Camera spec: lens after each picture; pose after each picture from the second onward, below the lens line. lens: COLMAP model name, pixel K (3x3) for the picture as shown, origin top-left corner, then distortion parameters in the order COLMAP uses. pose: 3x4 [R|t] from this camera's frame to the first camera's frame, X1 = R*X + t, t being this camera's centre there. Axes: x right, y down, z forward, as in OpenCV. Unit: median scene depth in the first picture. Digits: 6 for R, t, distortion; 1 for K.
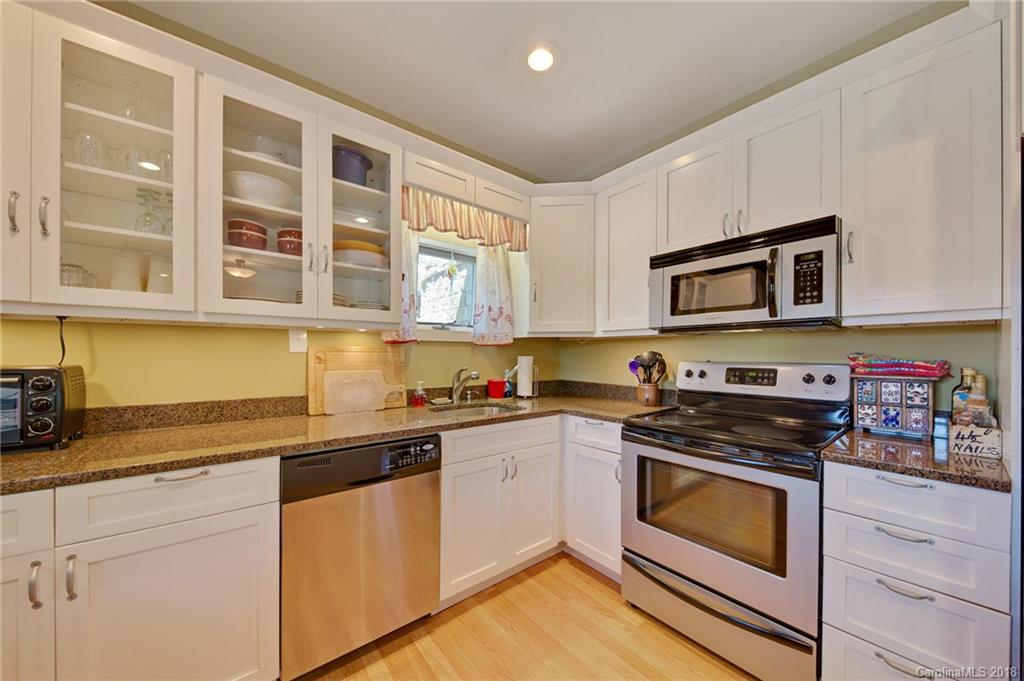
lens RADIAL K [[357.7, 0, 508.9], [0, 357.7, 354.3], [0, 0, 1]] dist [0.012378, -0.005640]
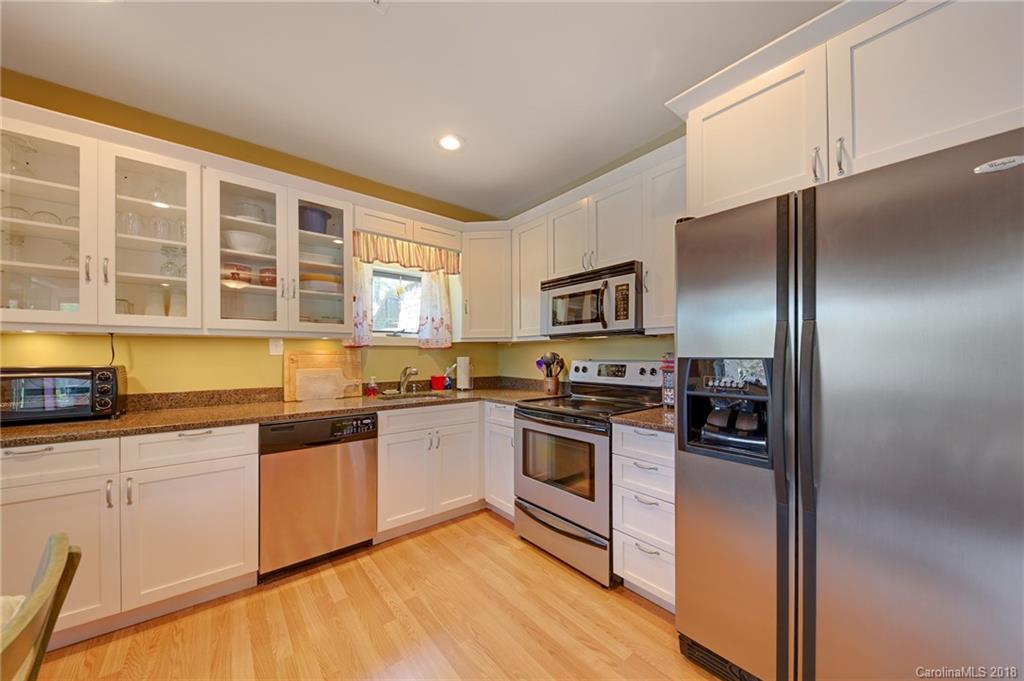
lens RADIAL K [[357.7, 0, 508.9], [0, 357.7, 354.3], [0, 0, 1]] dist [0.012378, -0.005640]
pose [[0.999973, -0.007053, 0.002250, 0.311565], [0.007058, 0.999972, -0.002368, 0.000631], [-0.002233, 0.002384, 0.999995, -0.388091]]
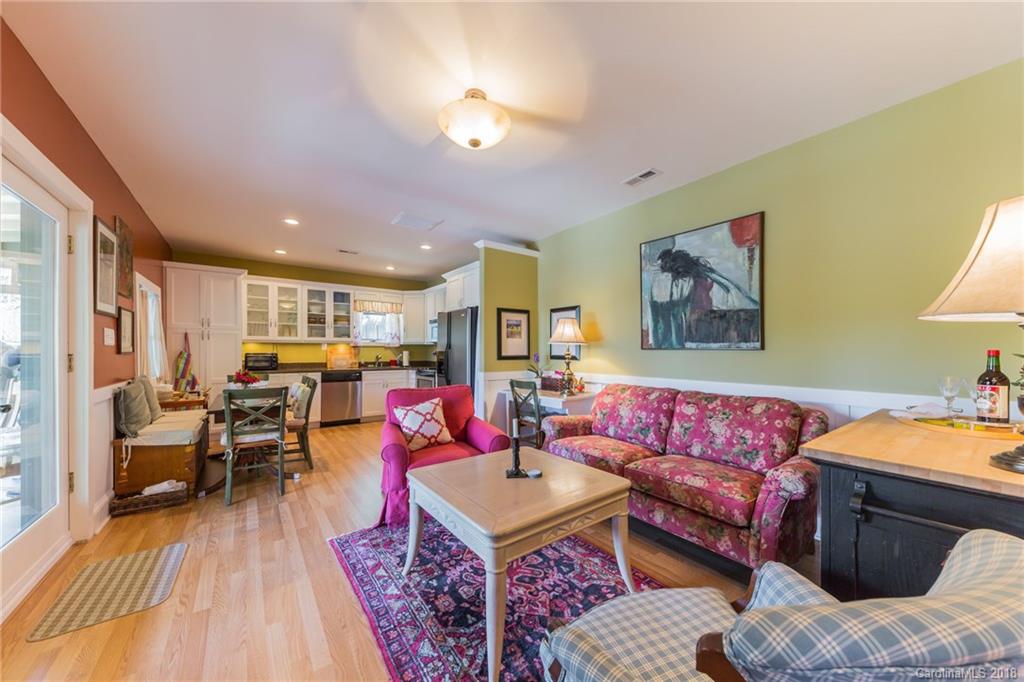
lens RADIAL K [[361.3, 0, 508.6], [0, 361.3, 349.0], [0, 0, 1]] dist [0.000996, -0.005761]
pose [[0.999151, -0.004188, -0.040973, 1.430727], [0.003880, 0.999964, -0.007600, 0.020609], [0.041004, 0.007435, 0.999131, -2.587926]]
